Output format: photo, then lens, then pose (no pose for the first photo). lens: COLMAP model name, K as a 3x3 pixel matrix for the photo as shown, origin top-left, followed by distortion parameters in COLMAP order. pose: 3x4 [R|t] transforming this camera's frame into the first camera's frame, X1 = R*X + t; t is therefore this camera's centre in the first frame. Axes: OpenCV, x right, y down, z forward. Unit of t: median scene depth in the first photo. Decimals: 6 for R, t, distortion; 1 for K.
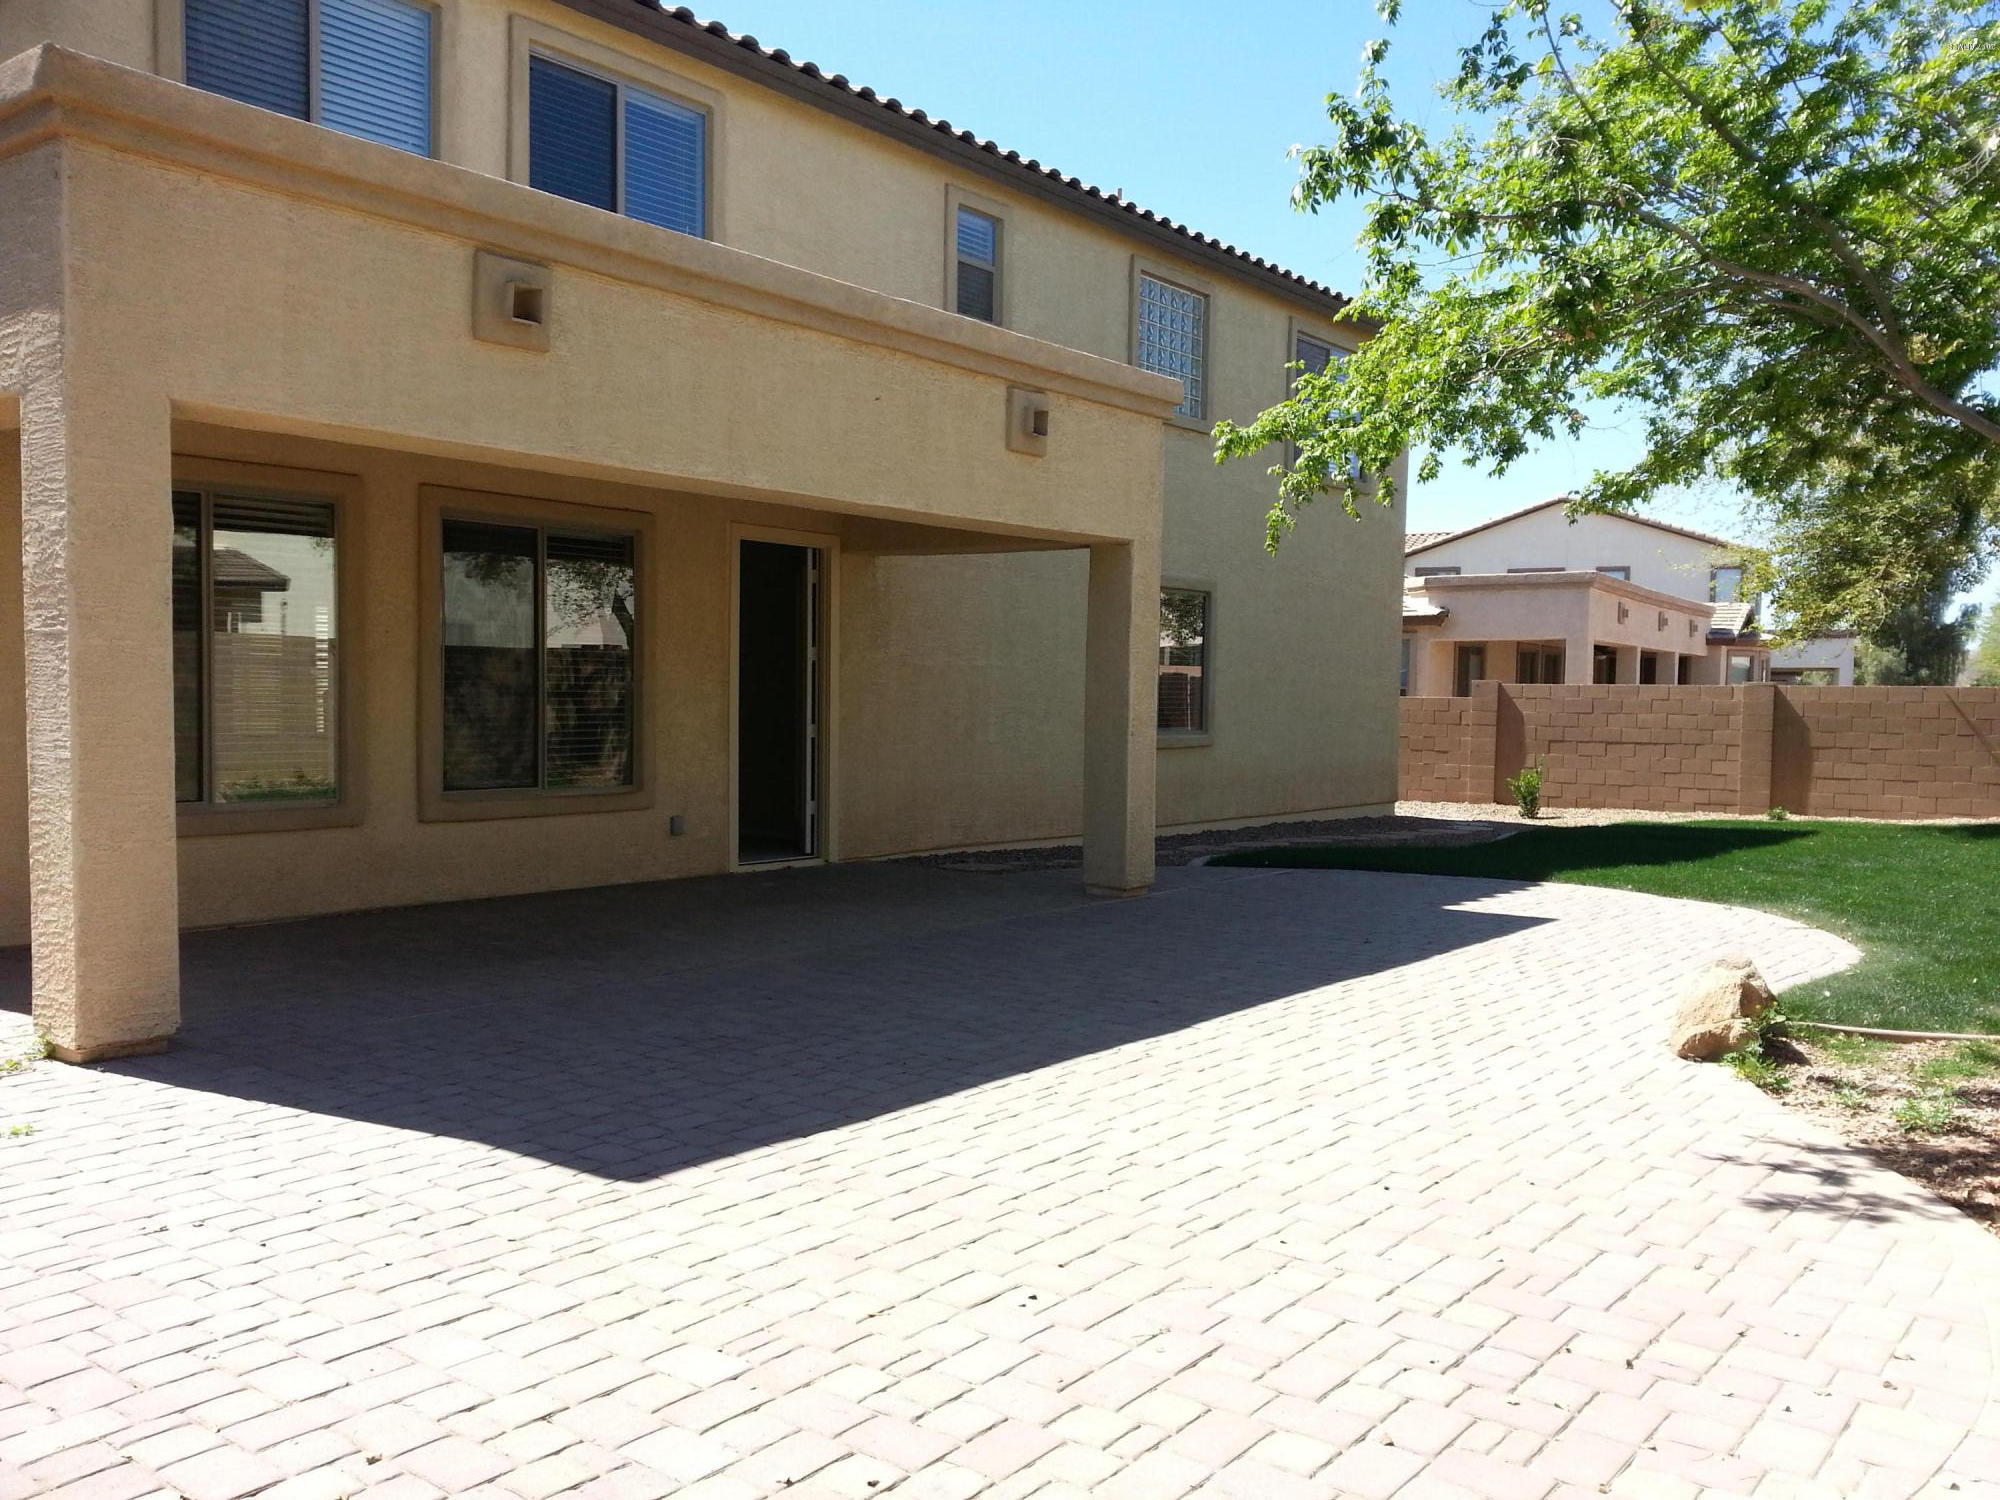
lens RADIAL K [[1623.6, 0, 1041.1], [0, 1623.6, 762.1], [0, 0, 1]] dist [0.107949, -0.171397]
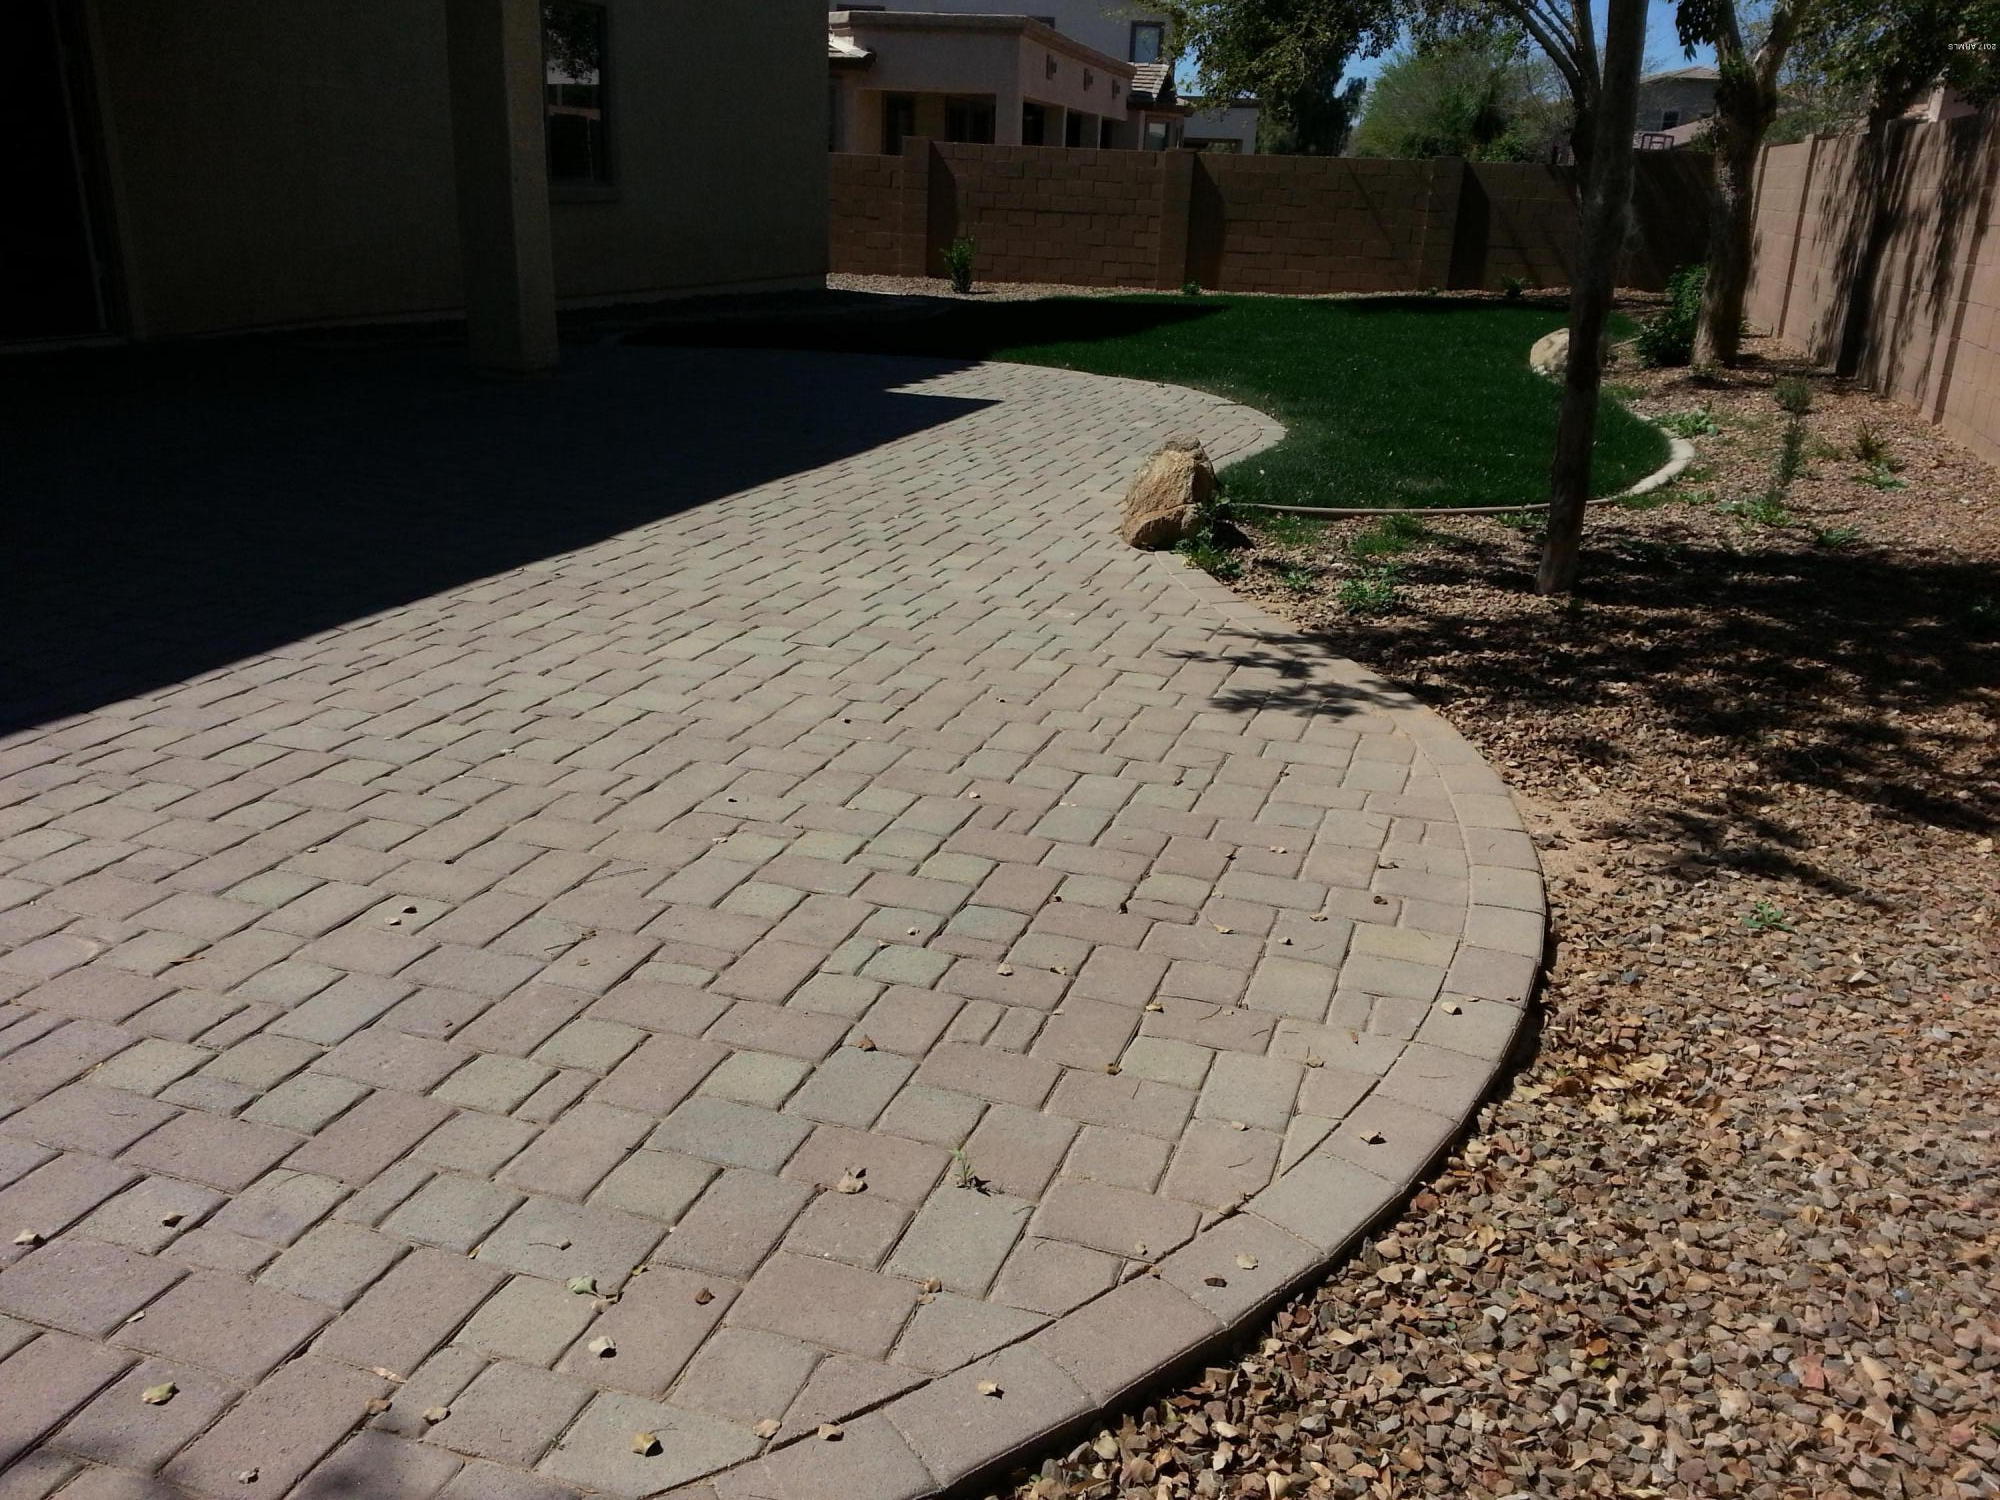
lens RADIAL K [[1623.6, 0, 1041.1], [0, 1623.6, 762.1], [0, 0, 1]] dist [0.107949, -0.171397]
pose [[0.942219, -0.088834, 0.323003, 0.020409], [-0.014743, 0.952269, 0.304904, 0.011094], [-0.334672, -0.292048, 0.895937, 0.144530]]
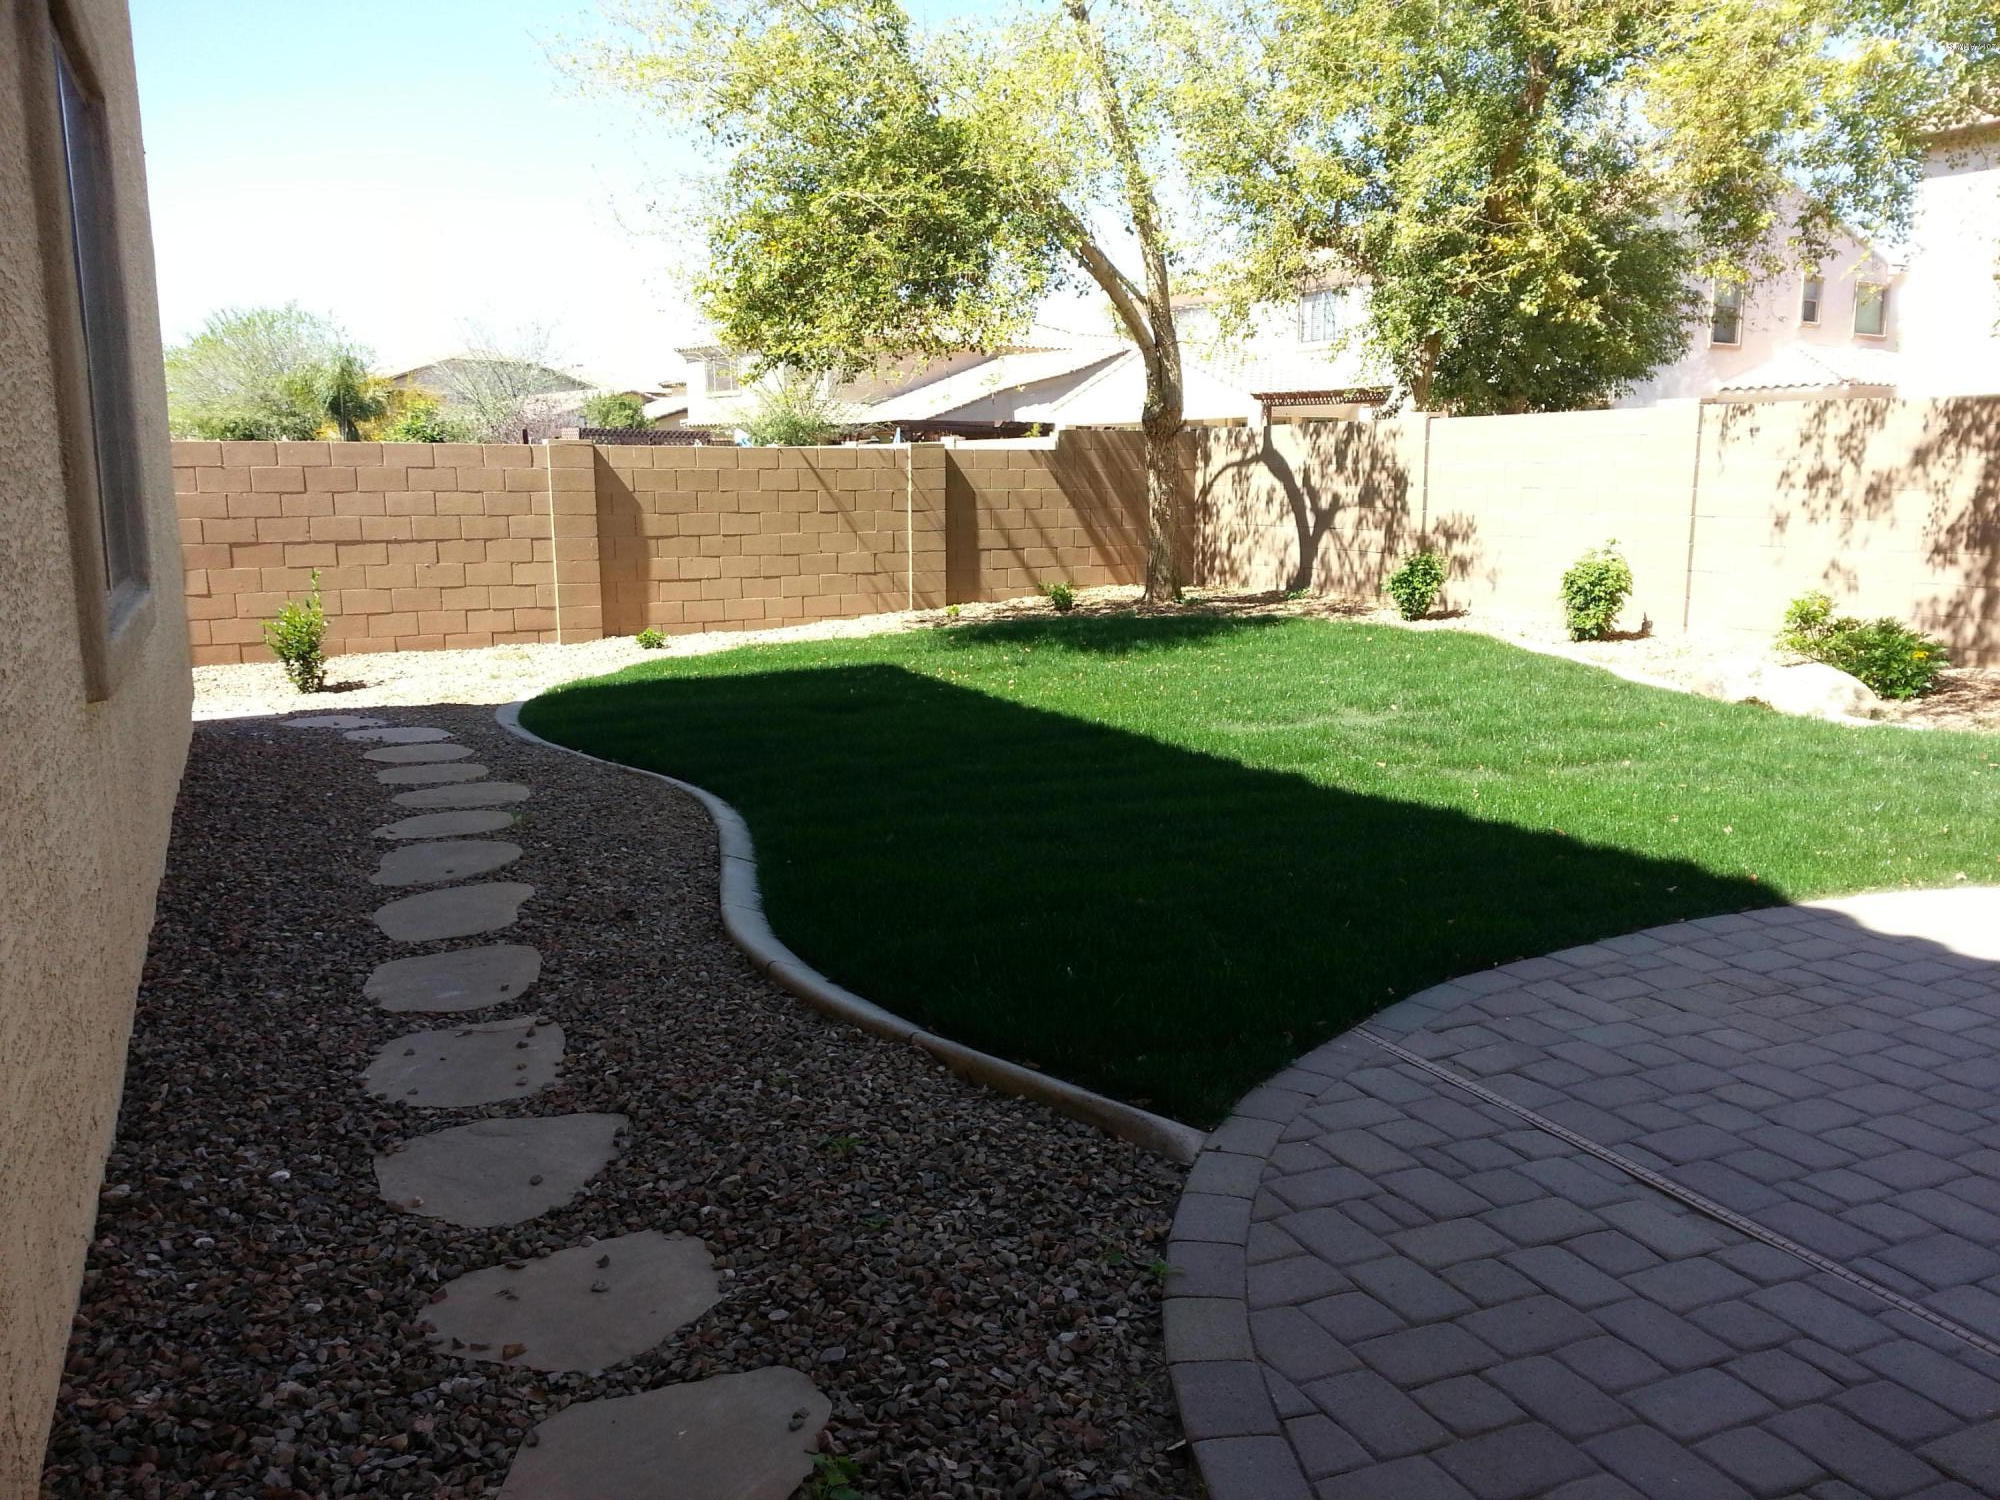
lens RADIAL K [[1623.6, 0, 1041.1], [0, 1623.6, 762.1], [0, 0, 1]] dist [0.107949, -0.171397]
pose [[0.451724, -0.167964, 0.876204, -0.308362], [0.045718, 0.985185, 0.165286, -0.089335], [-0.890986, -0.034606, 0.452711, 2.232063]]
